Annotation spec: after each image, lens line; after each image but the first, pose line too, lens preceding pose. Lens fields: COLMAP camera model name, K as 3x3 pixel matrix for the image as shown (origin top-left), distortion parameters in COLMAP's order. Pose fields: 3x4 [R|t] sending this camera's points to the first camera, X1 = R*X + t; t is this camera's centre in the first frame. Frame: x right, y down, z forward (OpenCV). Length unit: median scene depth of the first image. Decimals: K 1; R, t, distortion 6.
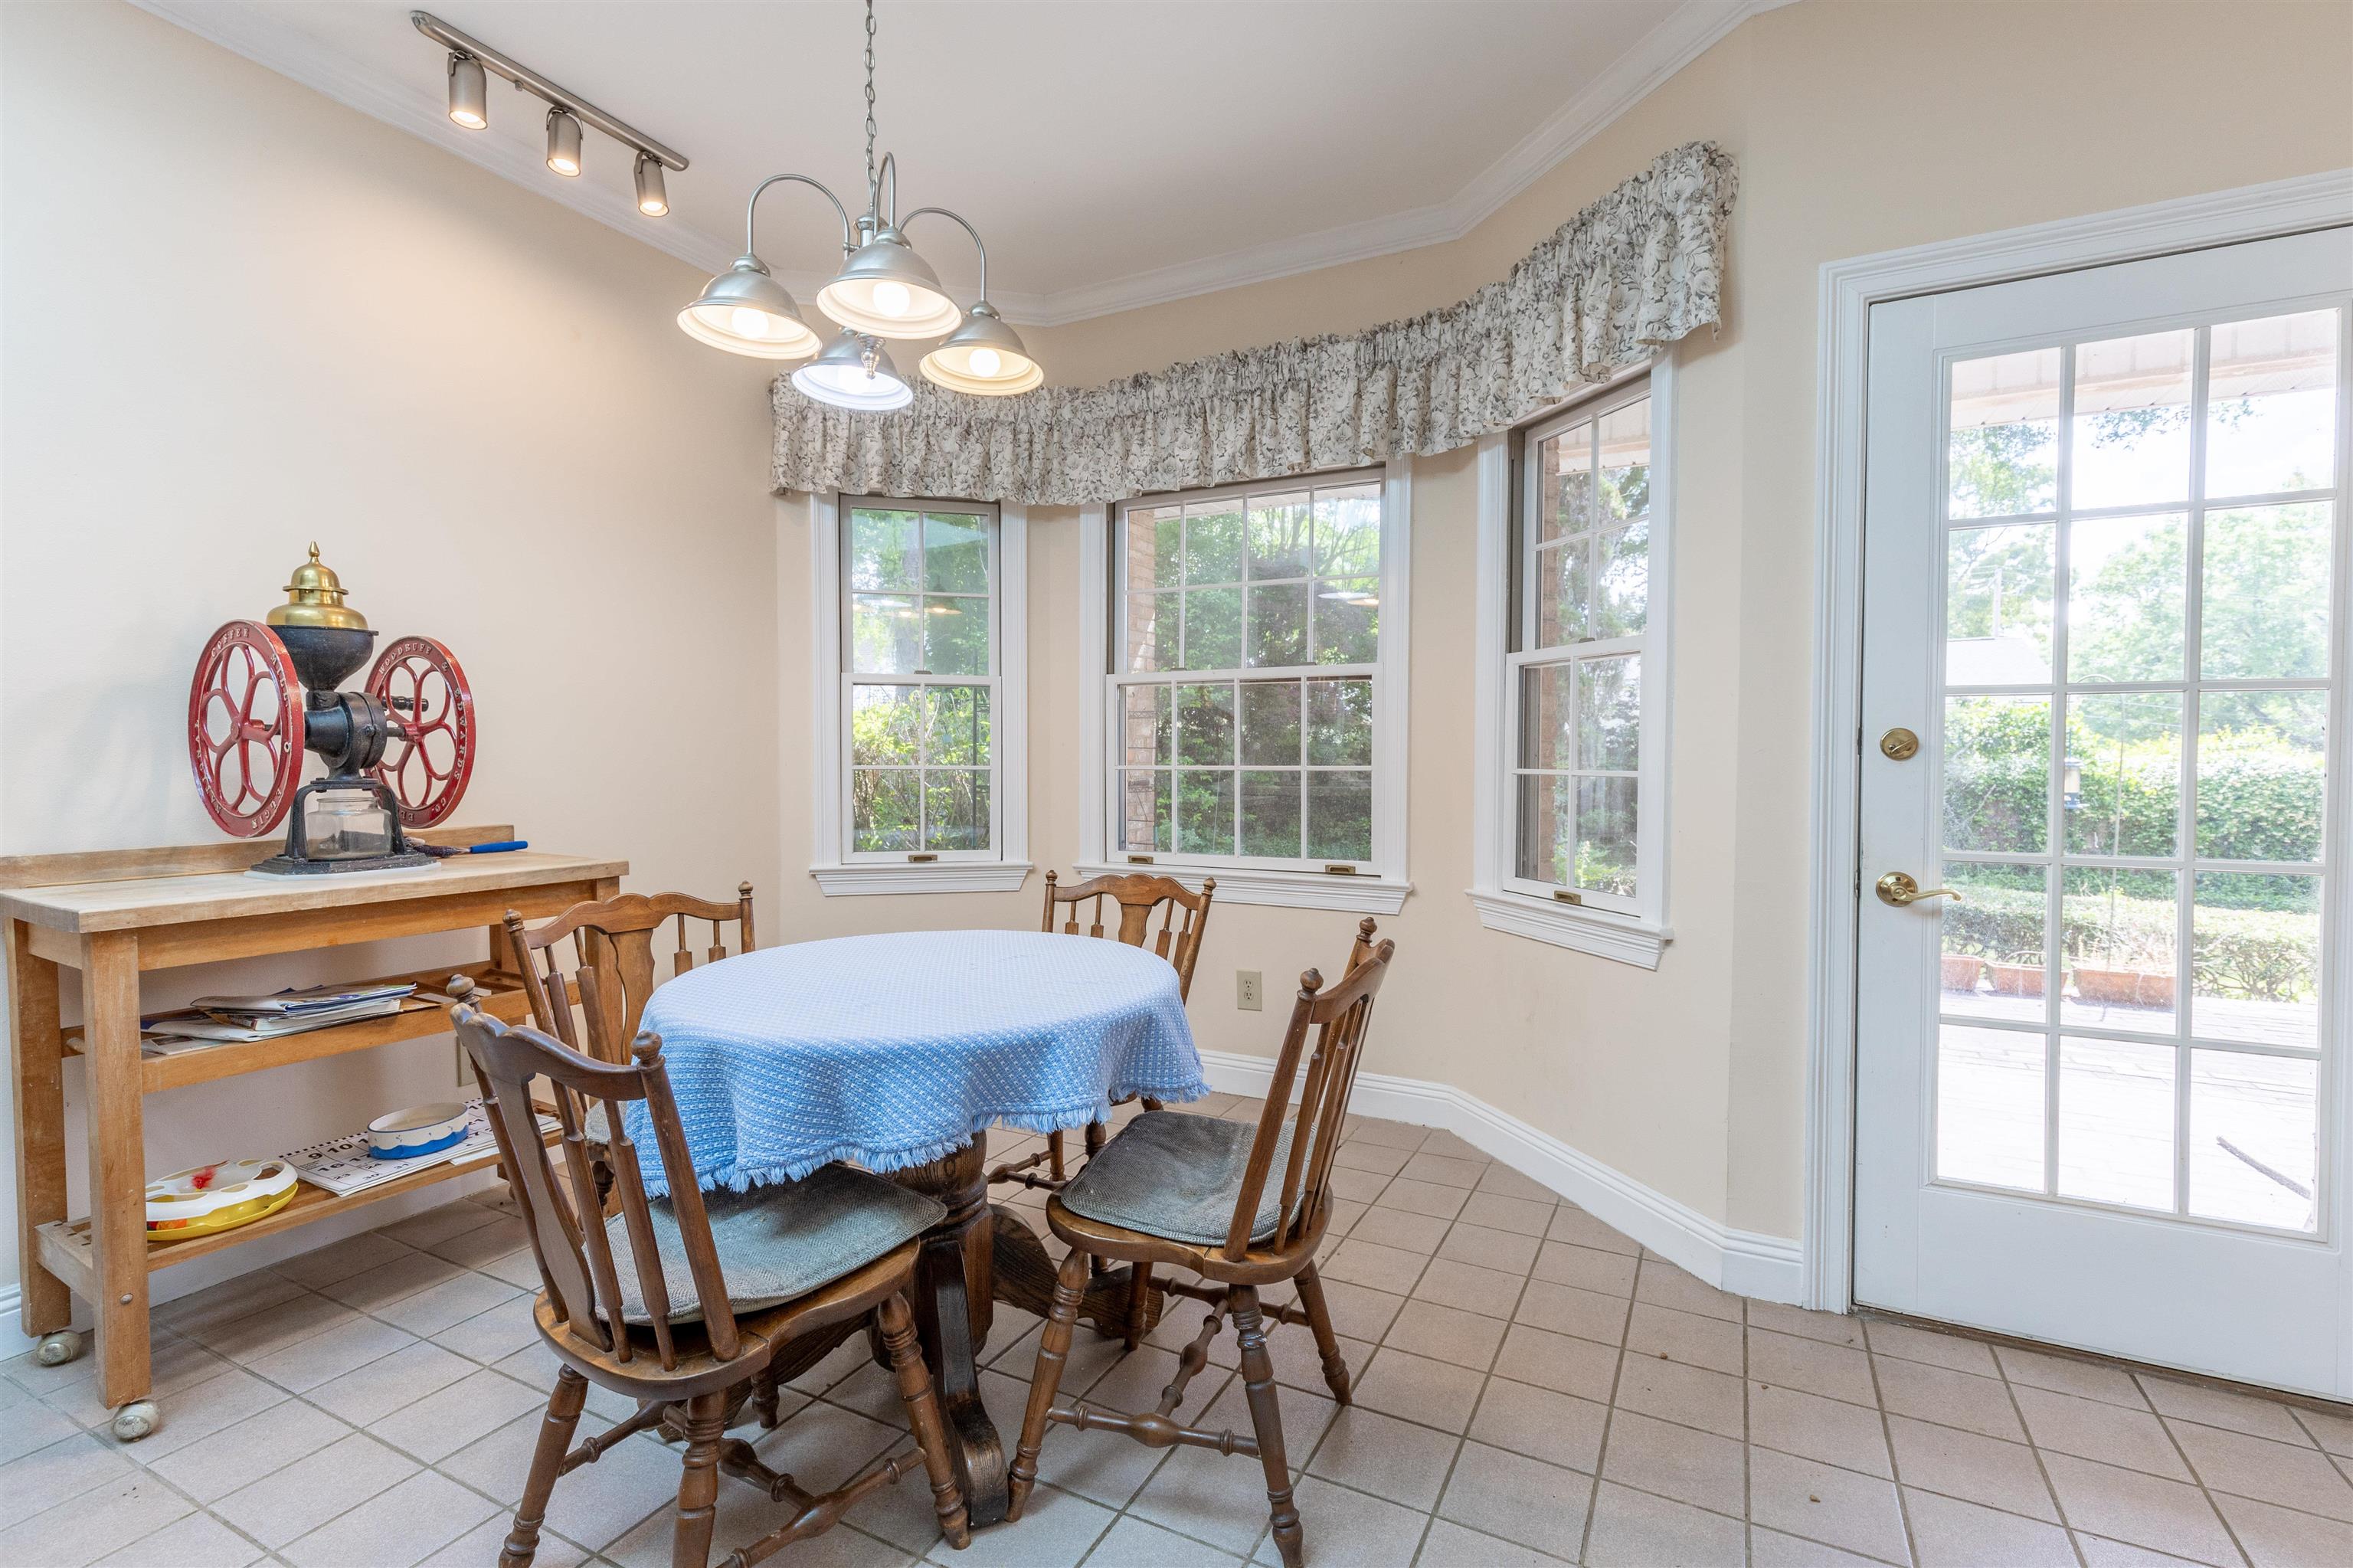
lens RADIAL K [[1057.4, 0, 1193.2], [0, 1057.4, 781.8], [0, 0, 1]] dist [0.004158, -0.001095]
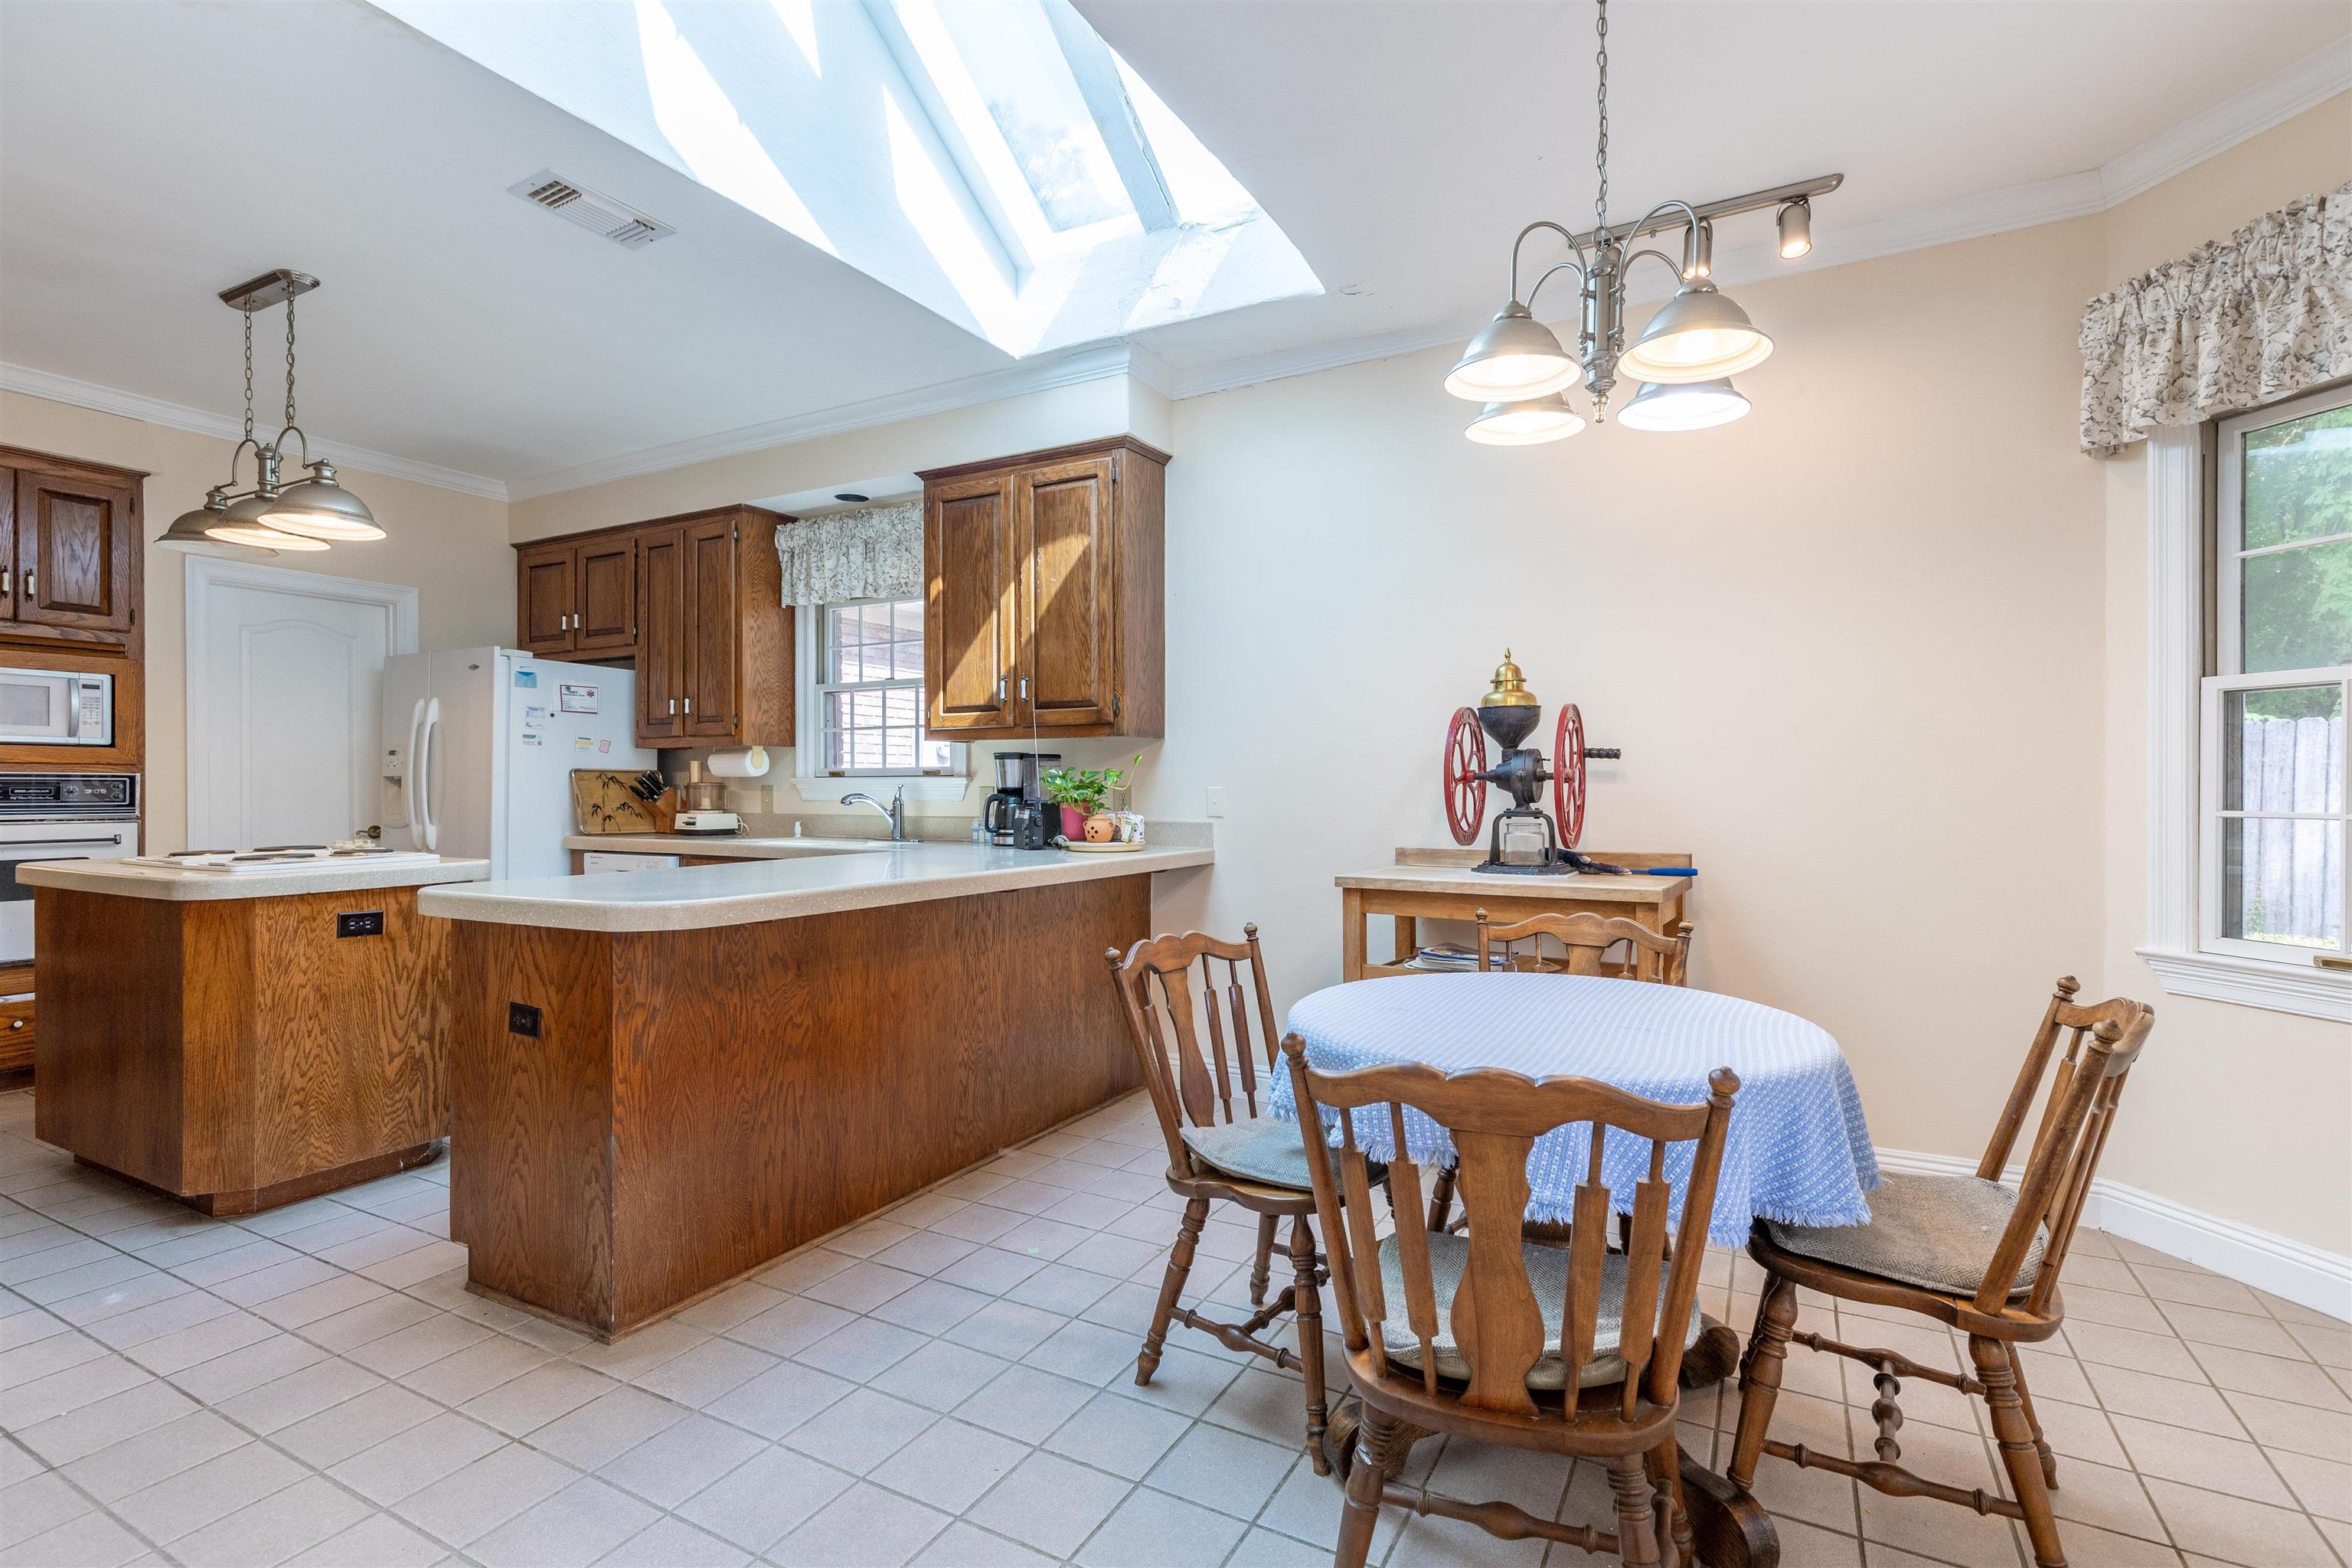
lens RADIAL K [[1056.9, 0, 1154.1], [0, 1056.9, 786.0], [0, 0, 1]] dist [0.004158, -0.001095]
pose [[-0.023601, -0.000321, -0.999721, 0.478827], [-0.024758, 0.999693, 0.000264, -0.017664], [0.999415, 0.024757, -0.023602, 0.406690]]
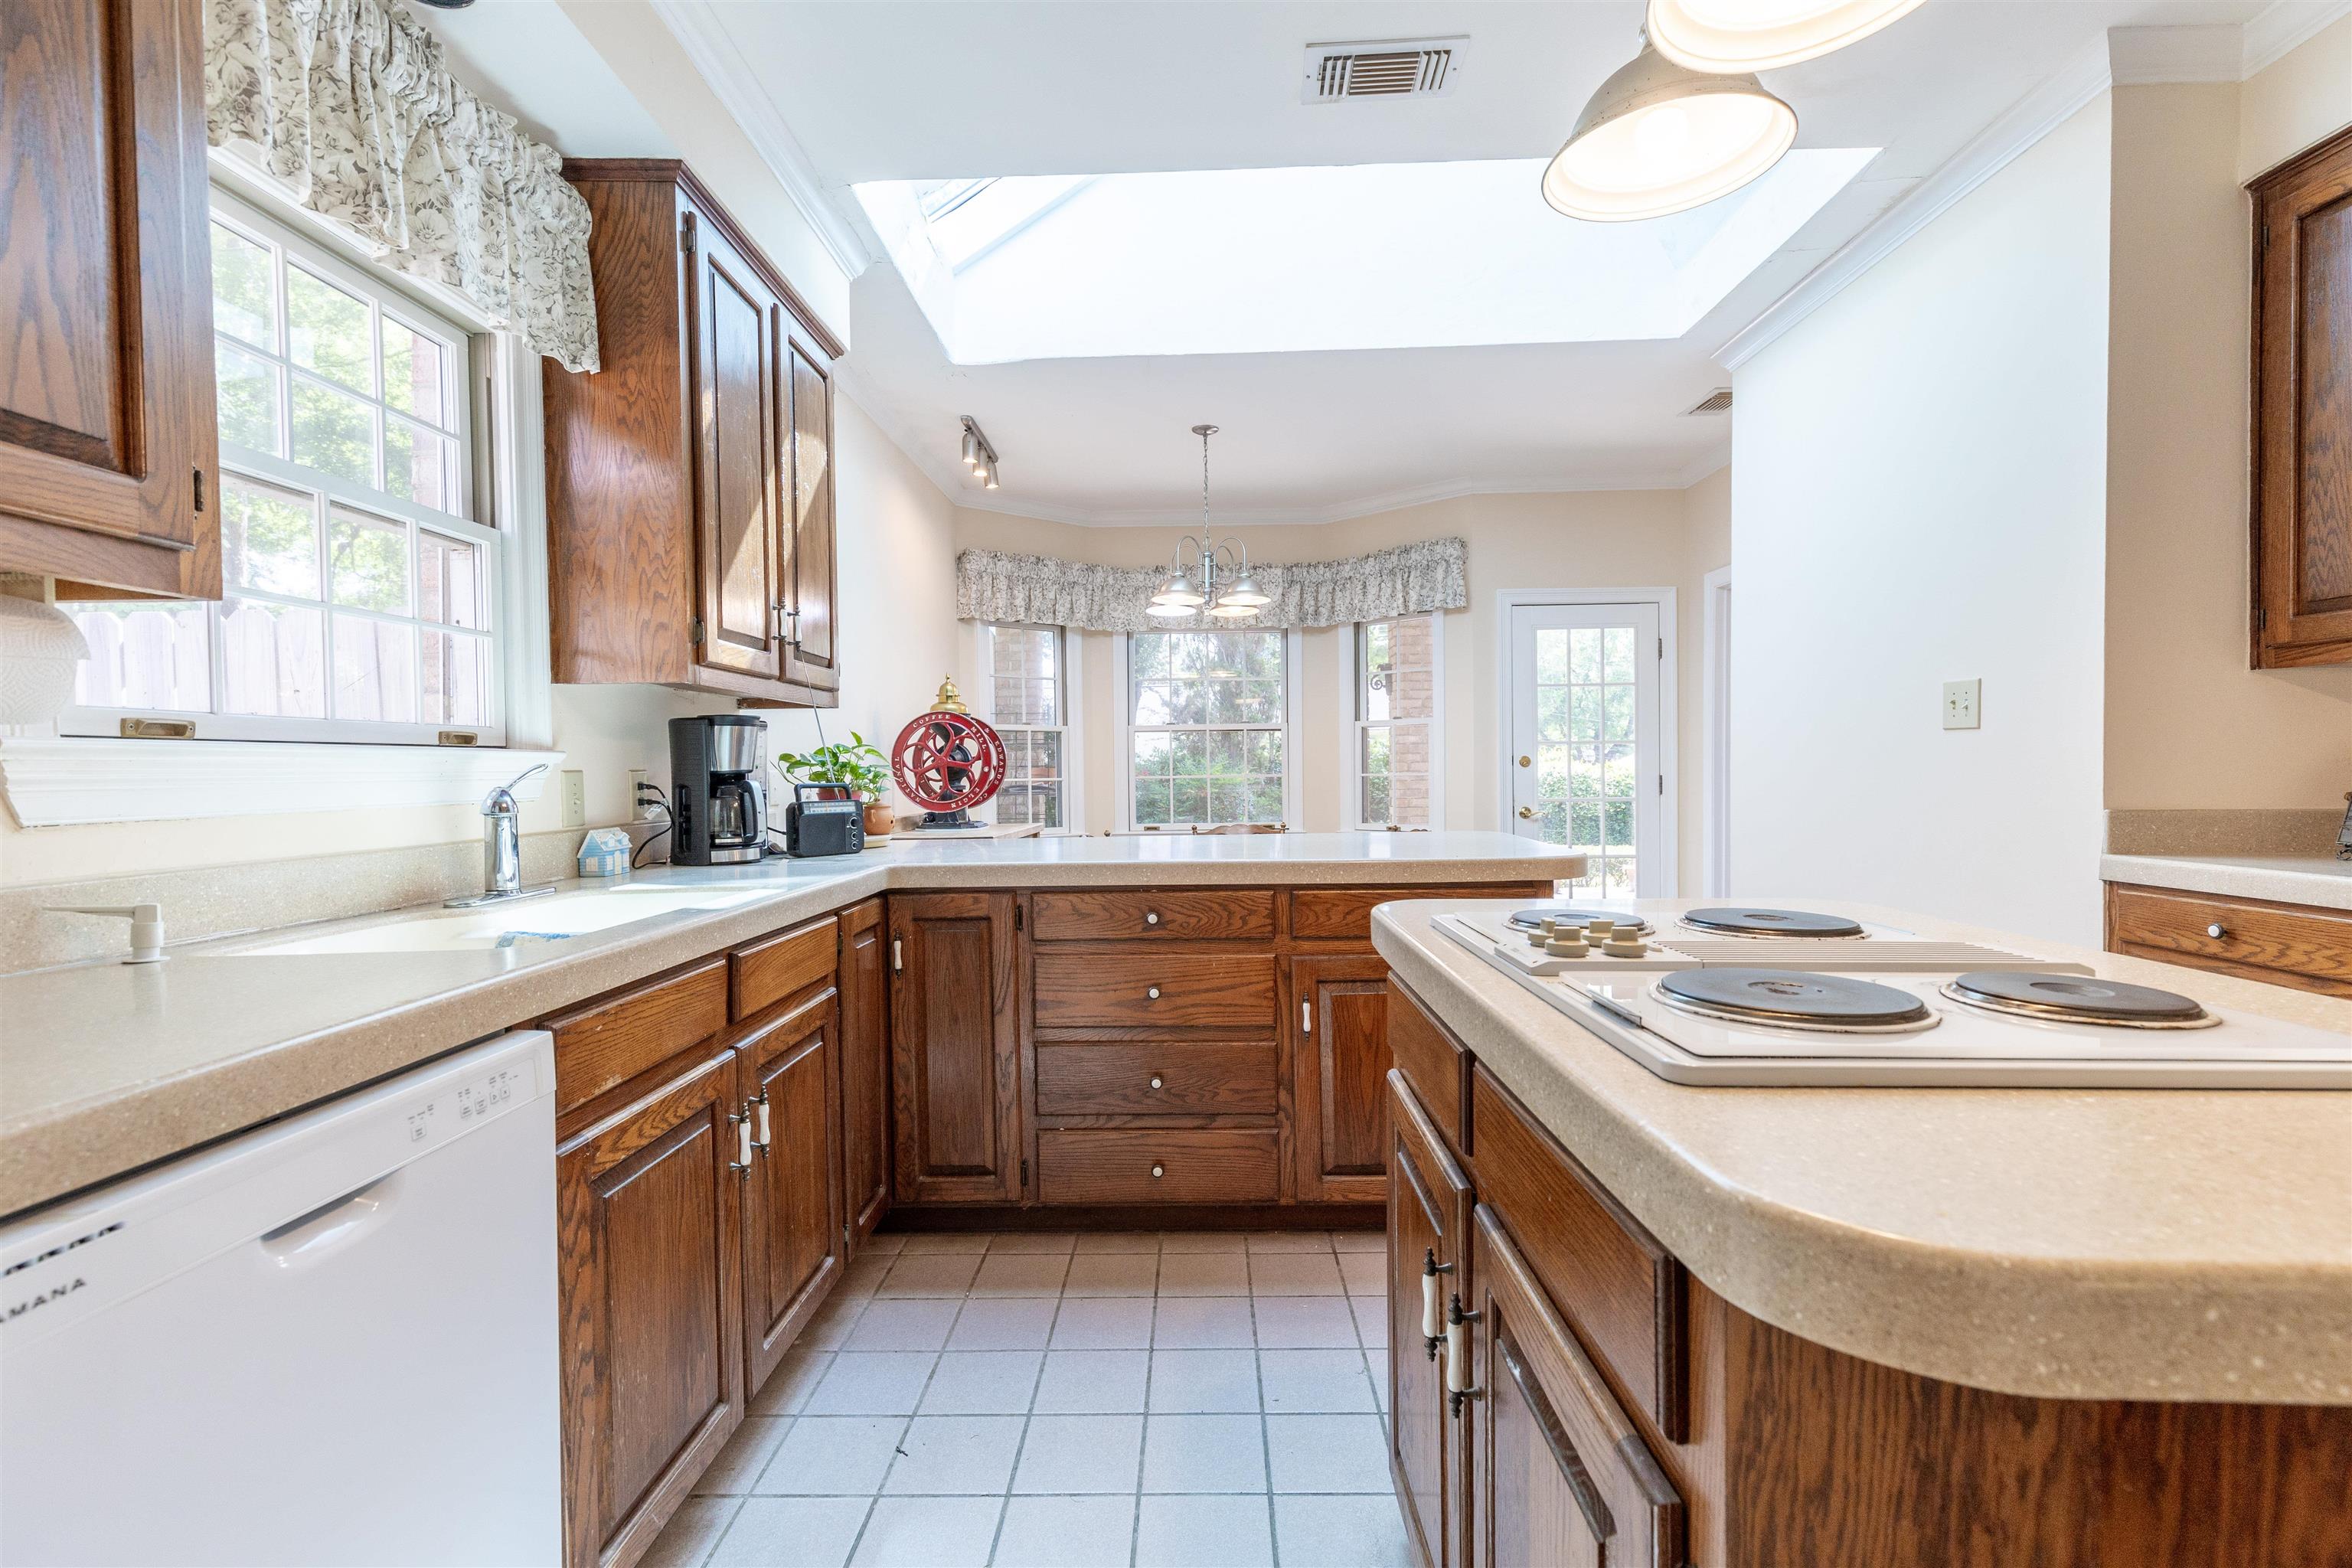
lens RADIAL K [[1056.9, 0, 1178.6], [0, 1056.9, 785.2], [0, 0, 1]] dist [0.004158, -0.001095]
pose [[0.896472, -0.019382, 0.442676, -0.994050], [0.025079, 0.999661, -0.007018, 0.017076], [-0.442390, 0.017393, 0.896654, -0.791102]]
